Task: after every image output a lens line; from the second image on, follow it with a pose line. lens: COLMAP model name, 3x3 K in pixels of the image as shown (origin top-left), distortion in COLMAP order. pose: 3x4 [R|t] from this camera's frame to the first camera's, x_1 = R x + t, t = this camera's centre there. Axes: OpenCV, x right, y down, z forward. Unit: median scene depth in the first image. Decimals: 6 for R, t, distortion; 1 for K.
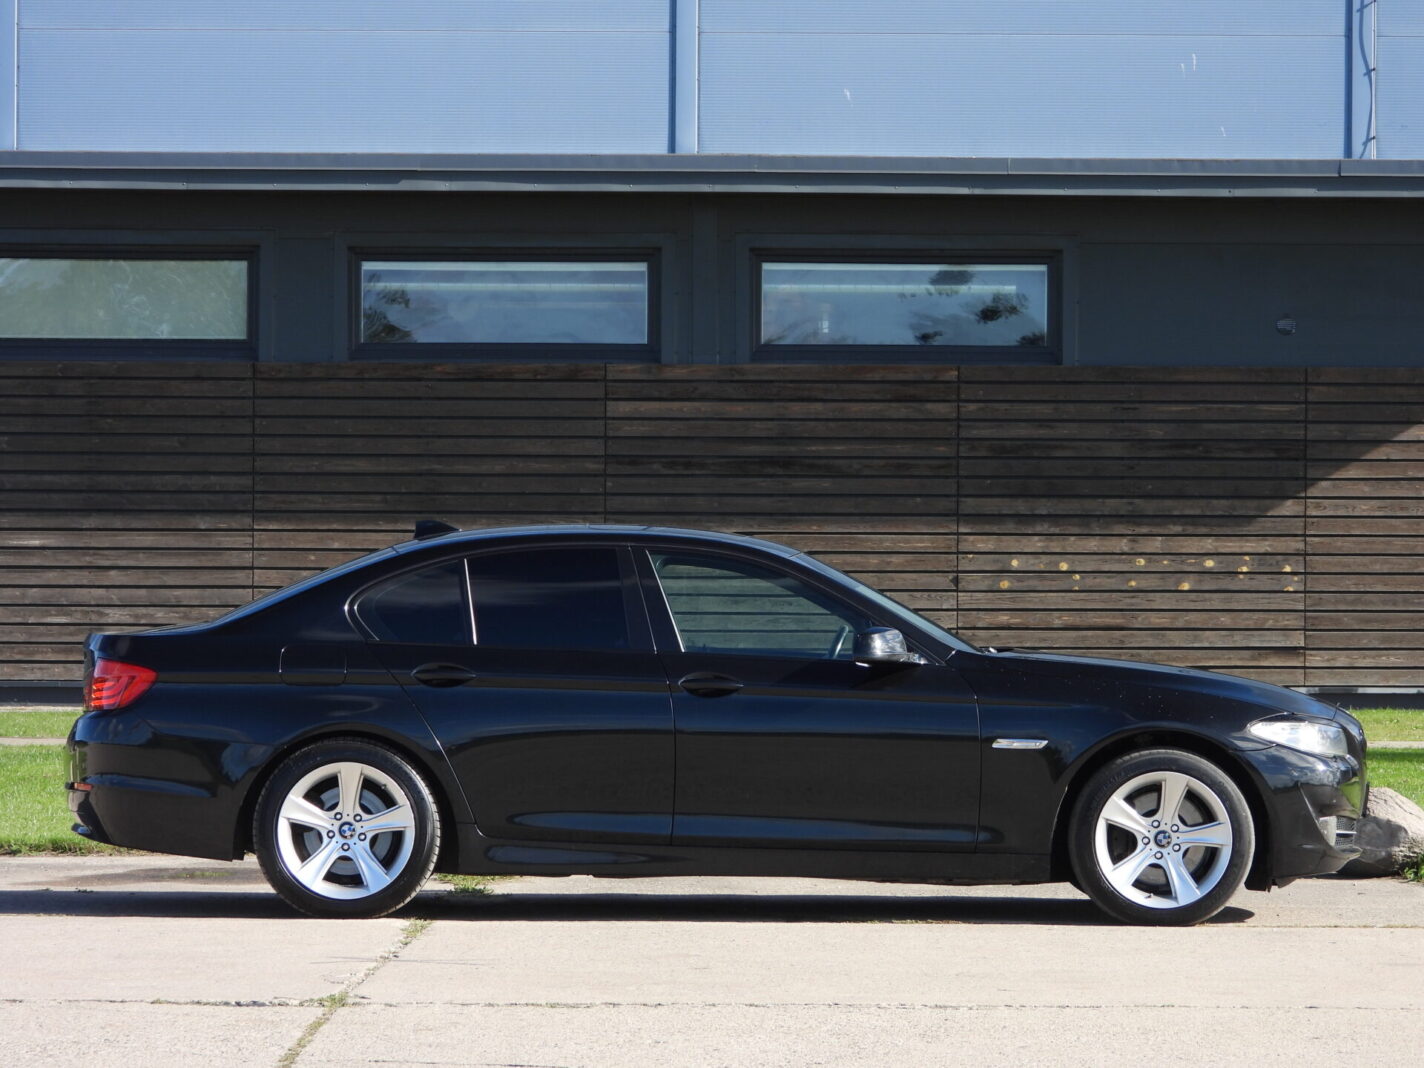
lens RADIAL K [[6447.9, 0, 708.8], [0, 6447.9, 537.8], [0, 0, 1]] dist [-0.063132, 0.000000]
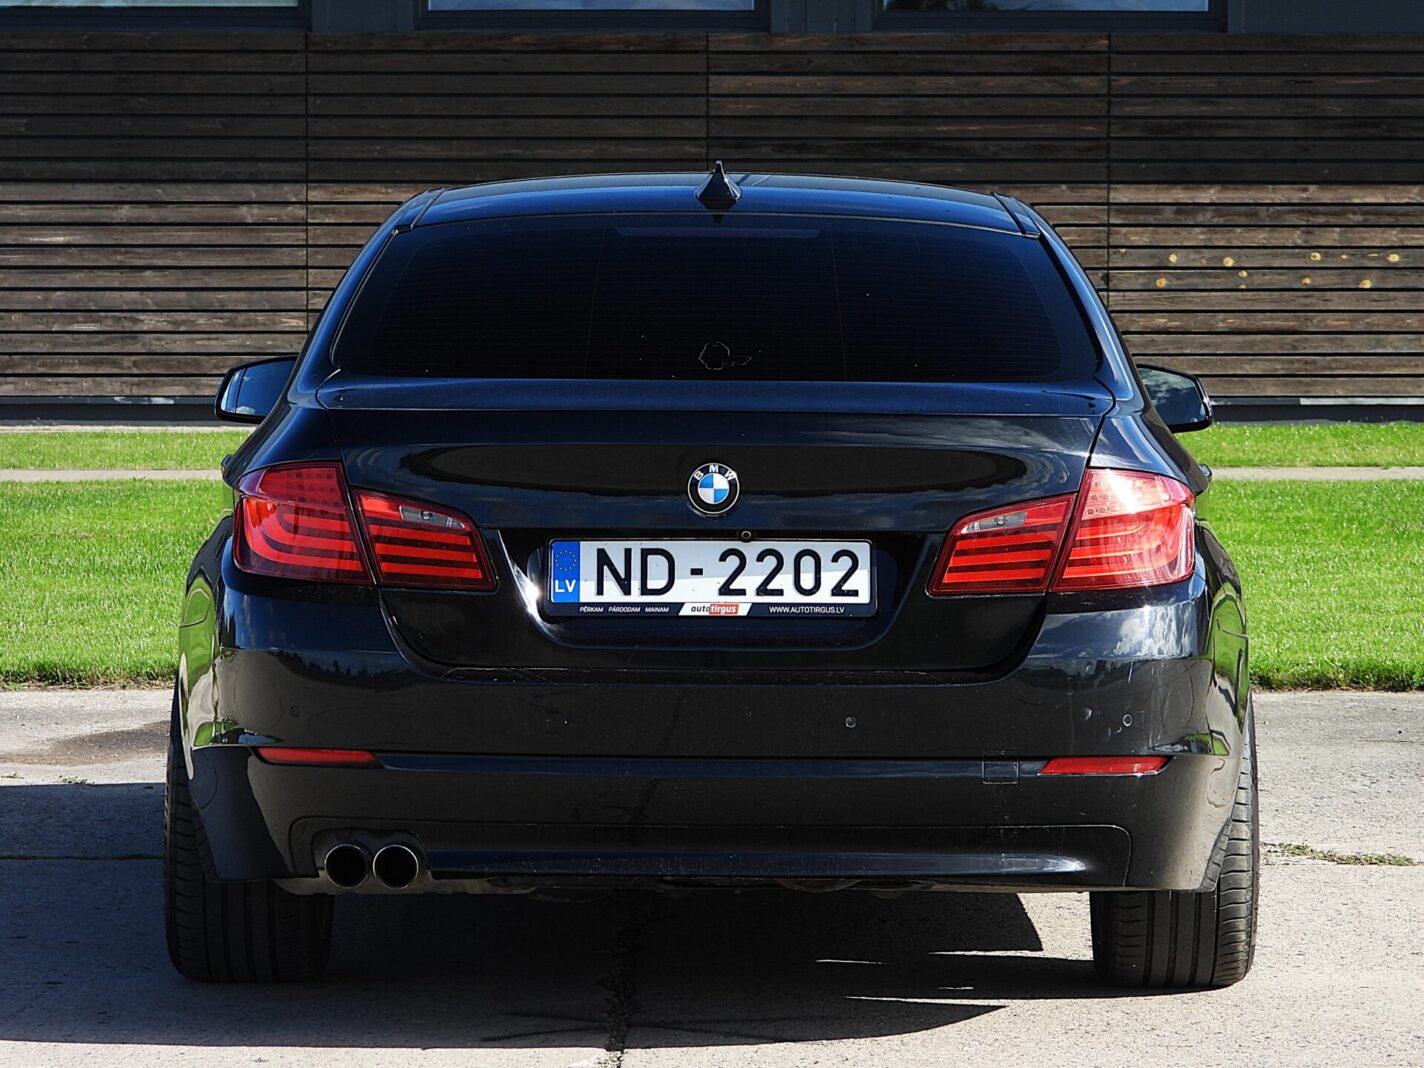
lens RADIAL K [[5625.0, 0, 714.3], [0, 5625.0, 529.7], [0, 0, 1]] dist [-0.018227, 0.000000]
pose [[0.999983, -0.004107, 0.004187, -0.018544], [0.003883, 0.998629, 0.052200, 0.000588], [-0.004396, -0.052183, 0.998628, 0.231581]]
